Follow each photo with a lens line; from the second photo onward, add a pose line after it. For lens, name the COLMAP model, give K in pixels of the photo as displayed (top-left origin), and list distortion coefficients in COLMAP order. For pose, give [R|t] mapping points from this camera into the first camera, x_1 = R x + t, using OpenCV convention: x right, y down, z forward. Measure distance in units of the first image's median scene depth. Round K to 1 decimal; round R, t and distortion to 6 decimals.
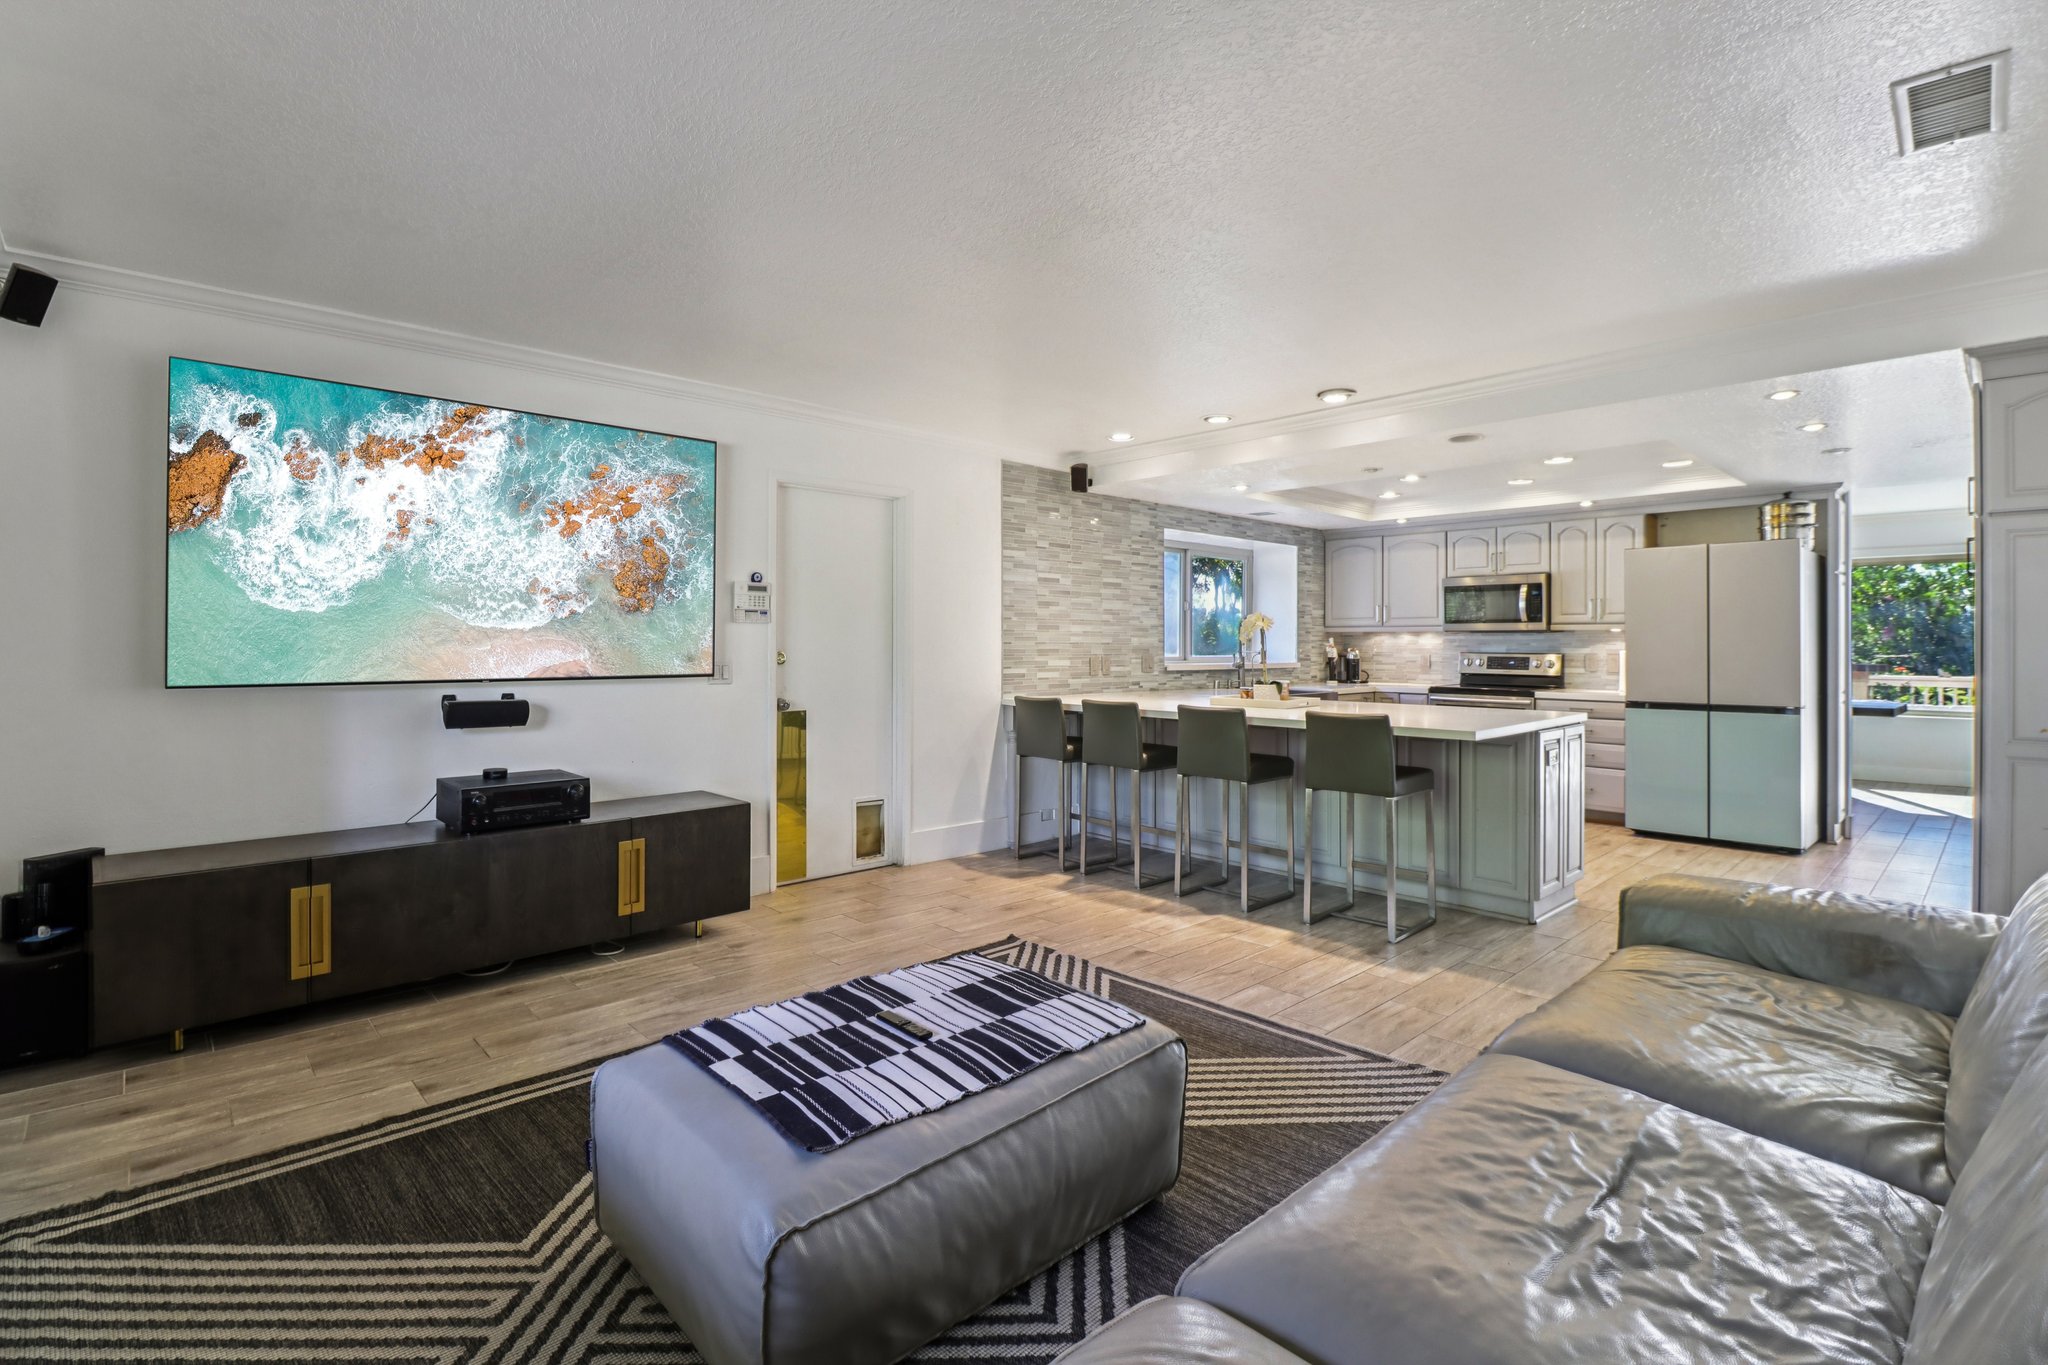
lens RADIAL K [[960.8, 0, 1037.3], [0, 960.8, 642.3], [0, 0, 1]] dist [0.000707, -0.000063]
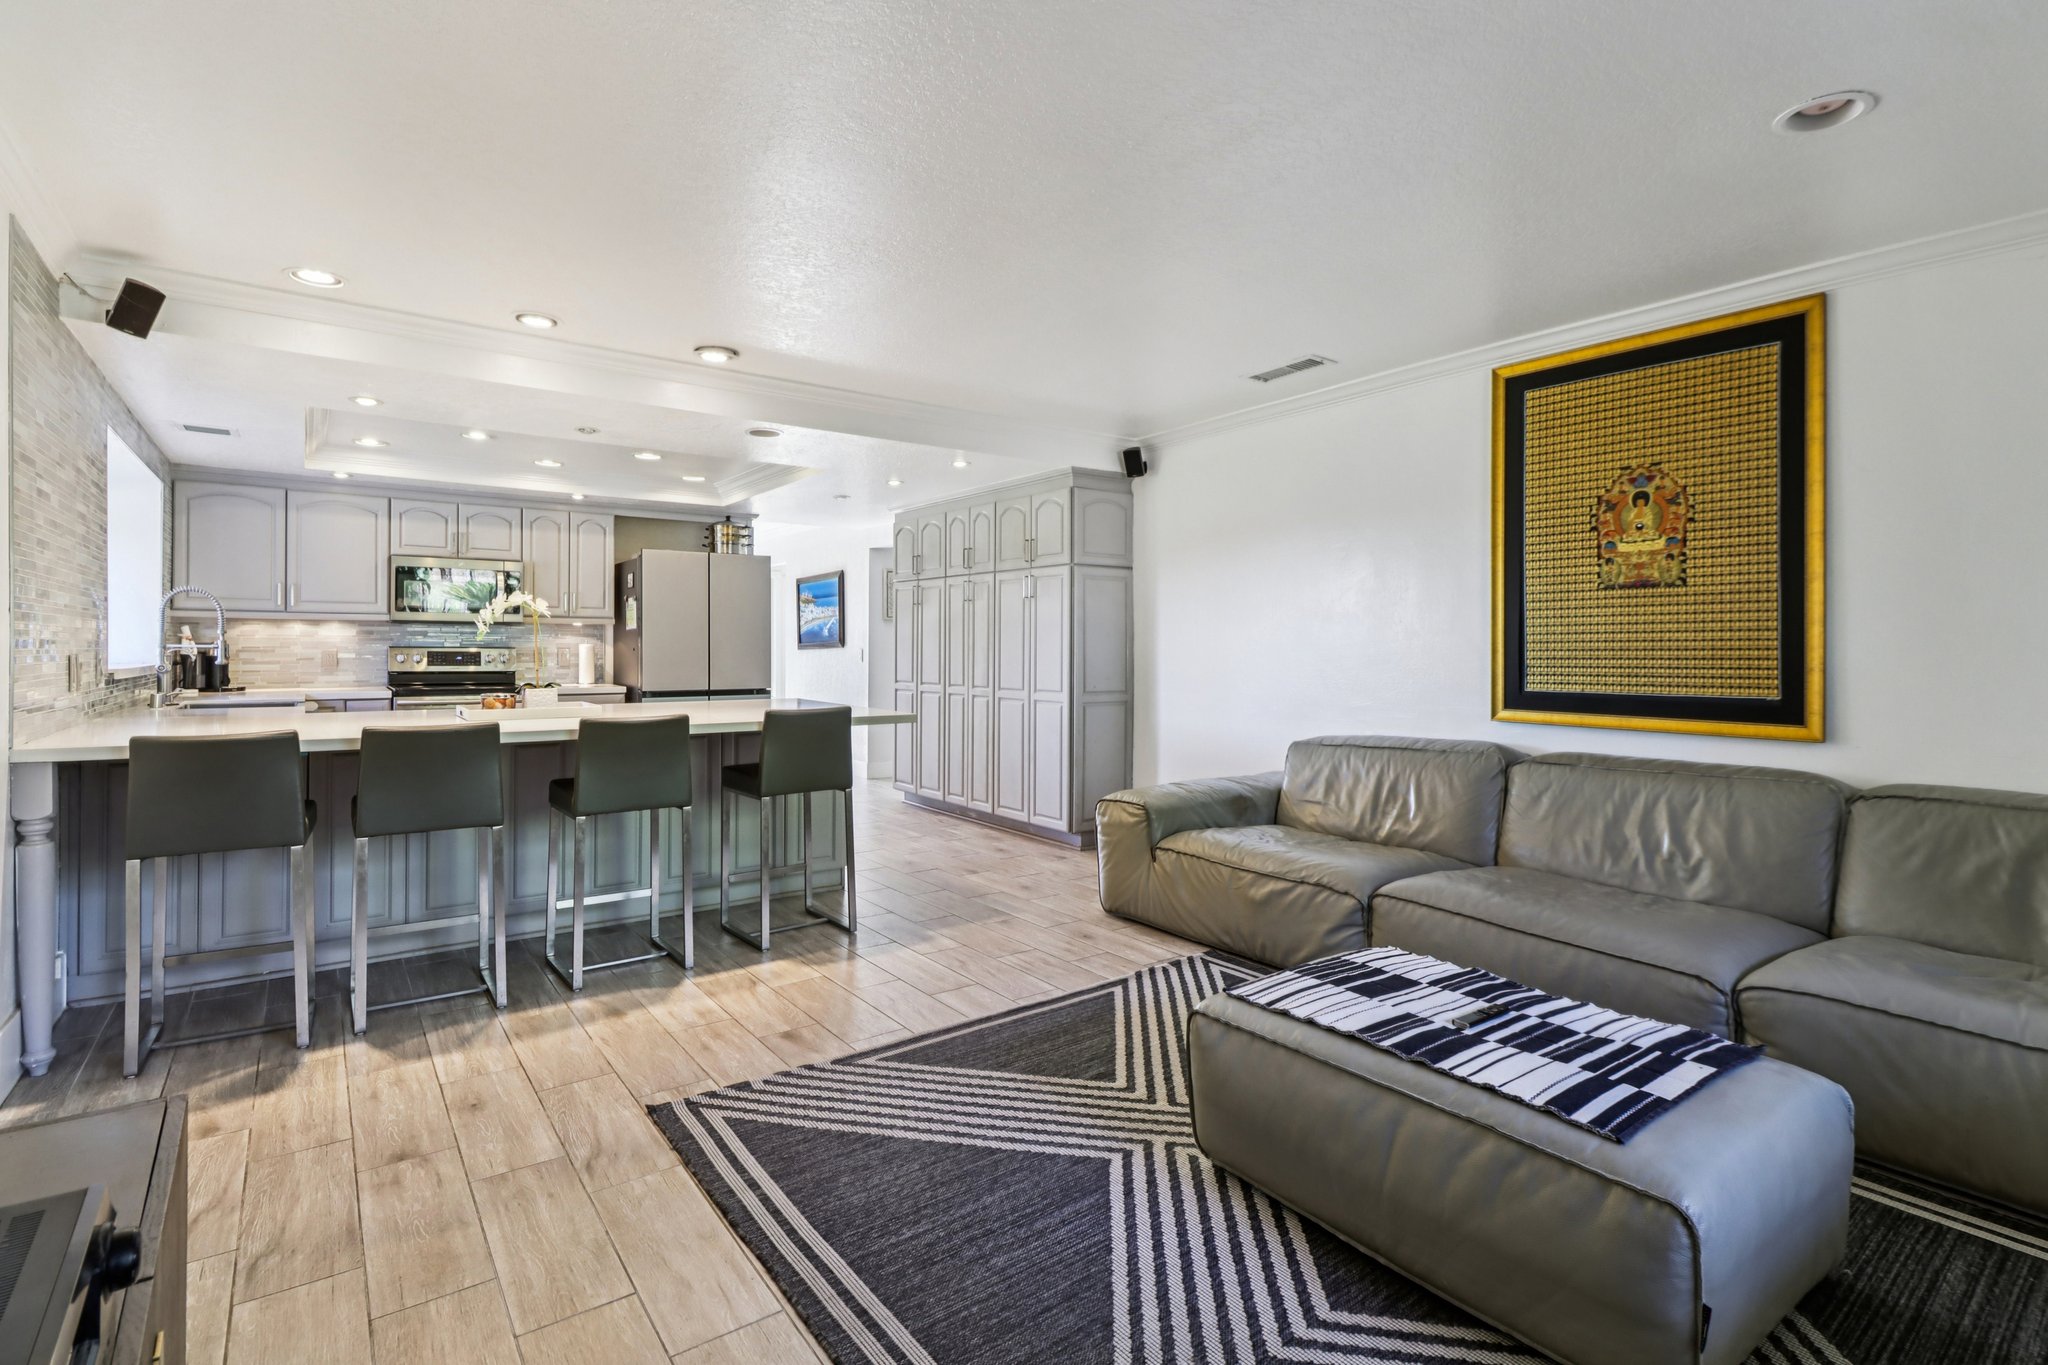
lens RADIAL K [[960.8, 0, 1037.3], [0, 960.8, 642.3], [0, 0, 1]] dist [0.000707, -0.000063]
pose [[0.128396, 0.002618, 0.991719, -0.649667], [-0.005979, 0.999980, -0.001866, 0.010457], [-0.991705, -0.005690, 0.128409, 0.732570]]
